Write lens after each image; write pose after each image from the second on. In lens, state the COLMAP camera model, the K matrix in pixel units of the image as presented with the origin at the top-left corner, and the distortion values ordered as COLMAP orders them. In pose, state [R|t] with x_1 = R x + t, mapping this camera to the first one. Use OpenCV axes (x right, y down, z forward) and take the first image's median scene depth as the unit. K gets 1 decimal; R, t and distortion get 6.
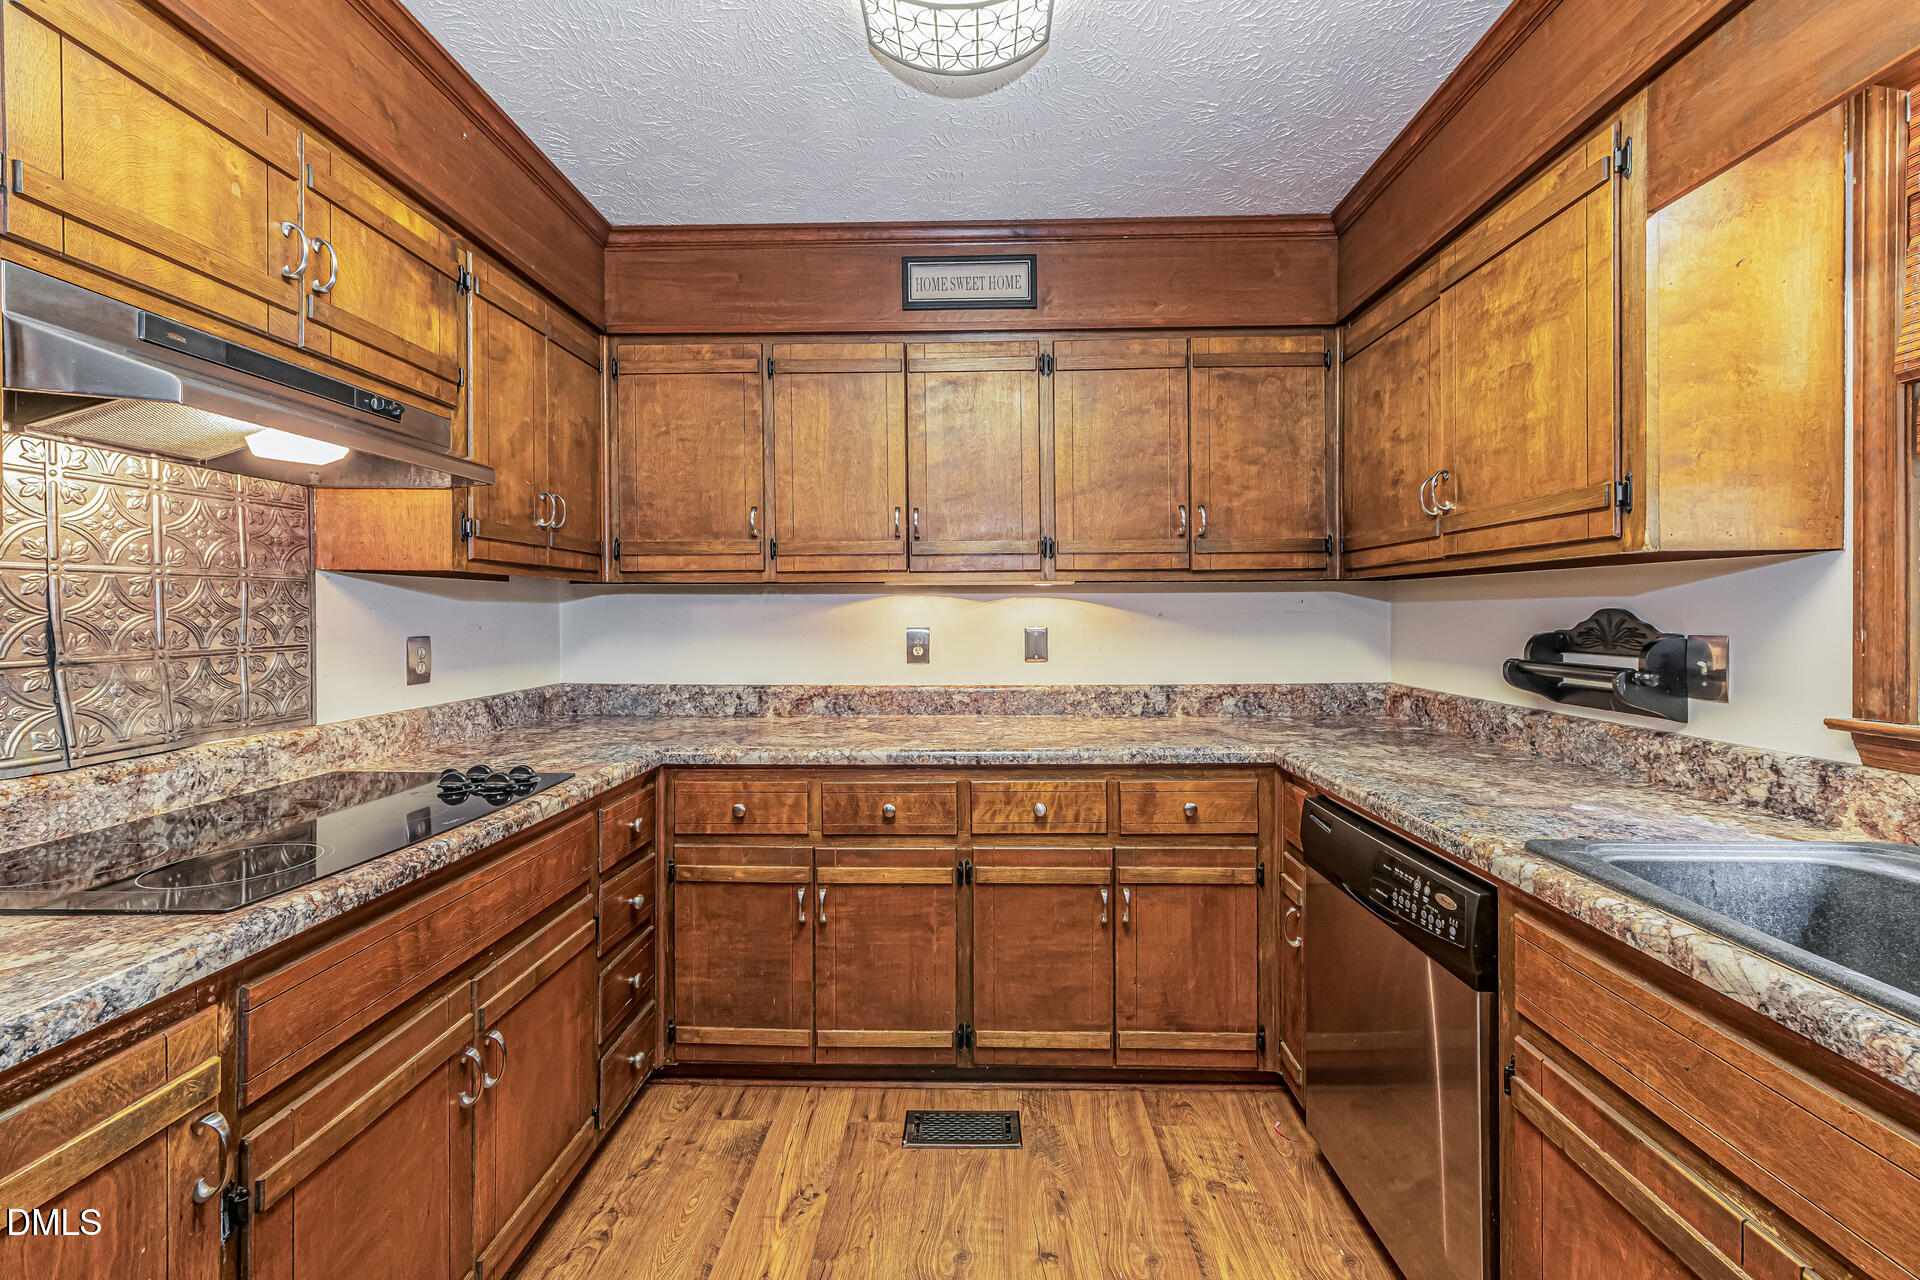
lens RADIAL K [[754.5, 0, 966.9], [0, 754.5, 611.2], [0, 0, 1]] dist [-0.001390, 0.000119]
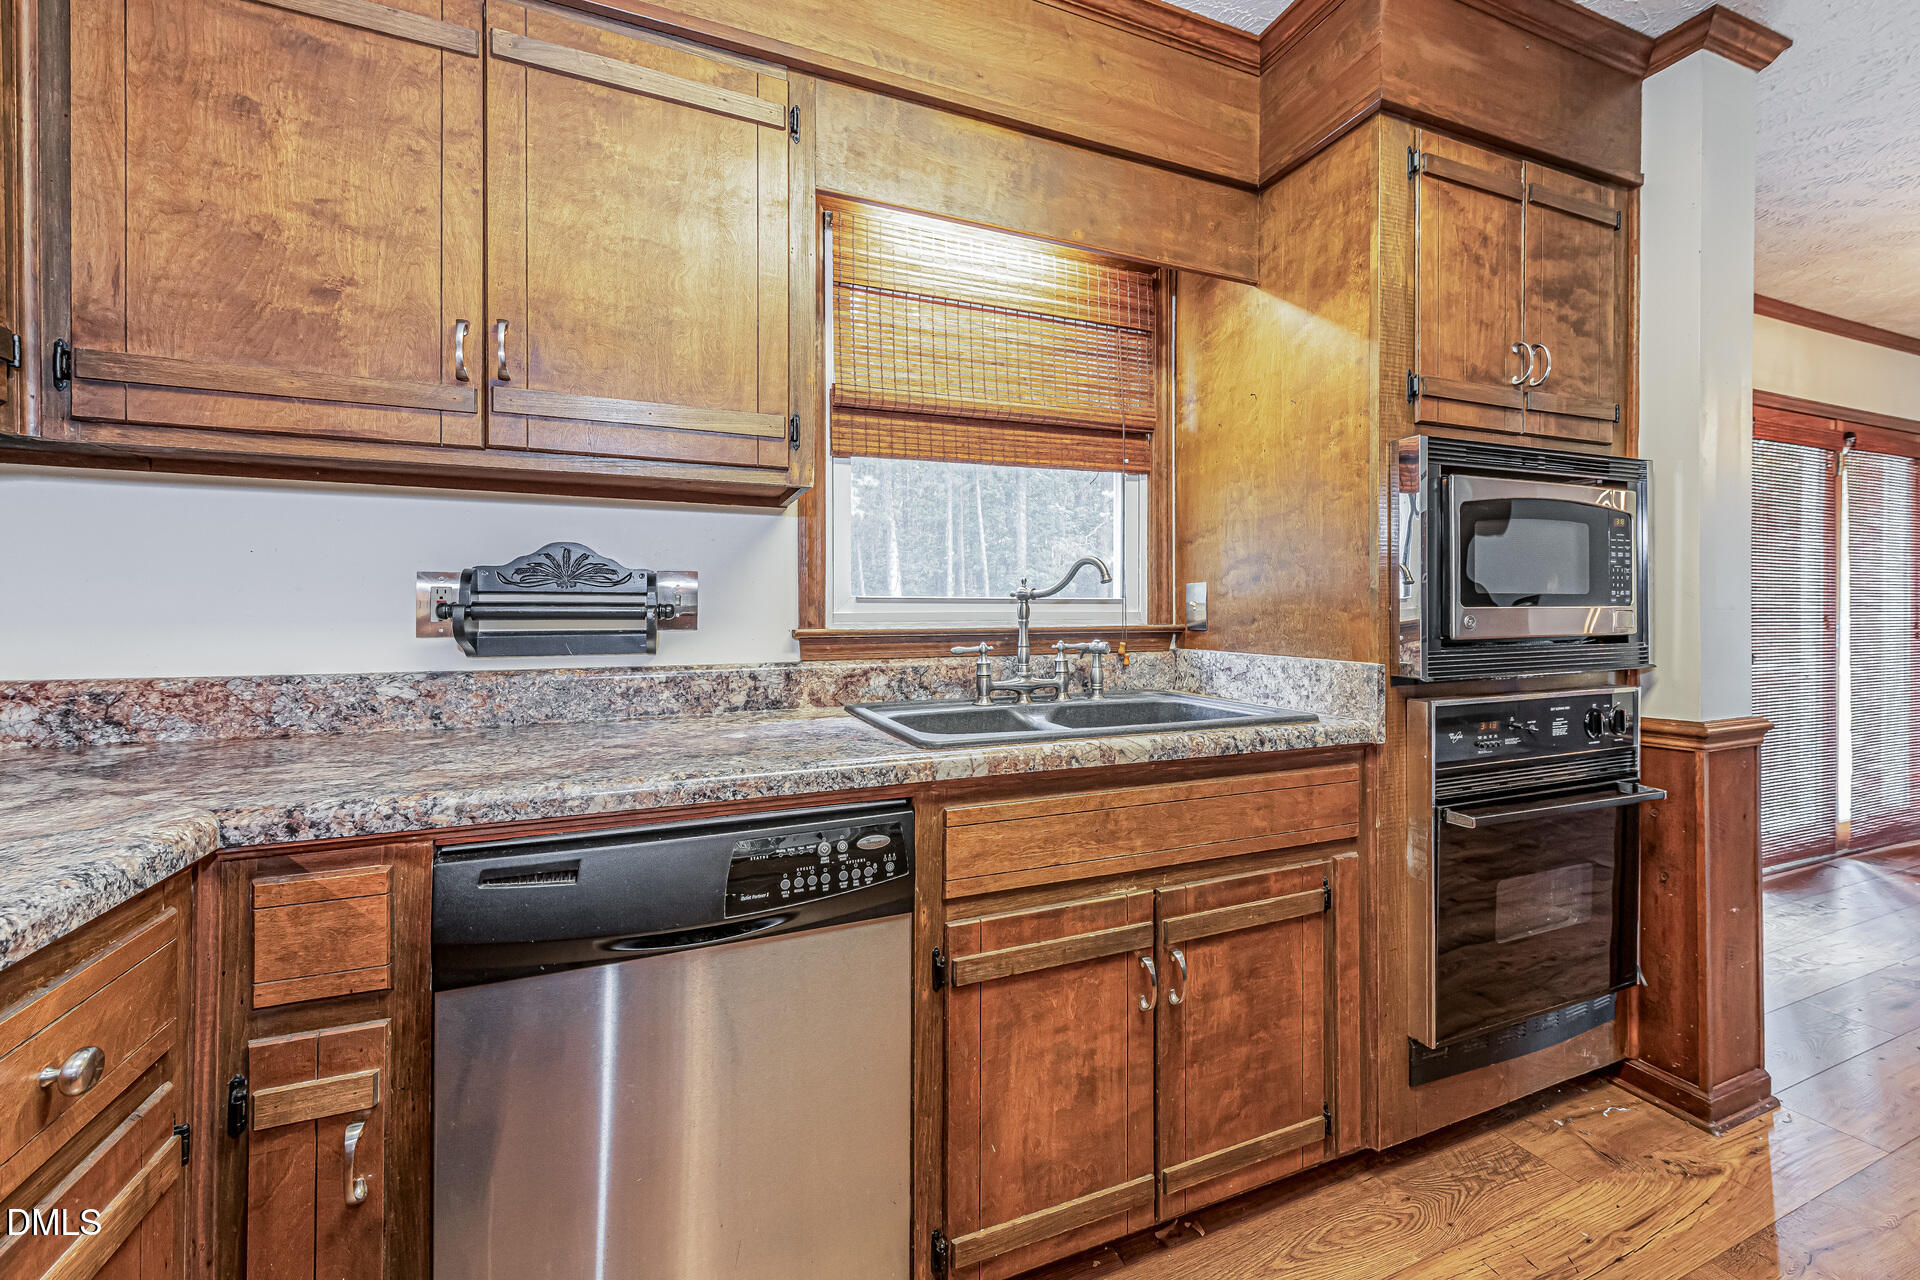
lens RADIAL K [[754.5, 0, 949.8], [0, 754.5, 616.5], [0, 0, 1]] dist [-0.001390, 0.000119]
pose [[-0.399302, 0.000730, 0.916819, -0.207845], [0.001503, 0.999999, -0.000142, 0.109461], [-0.916818, 0.001321, -0.399303, 1.189936]]
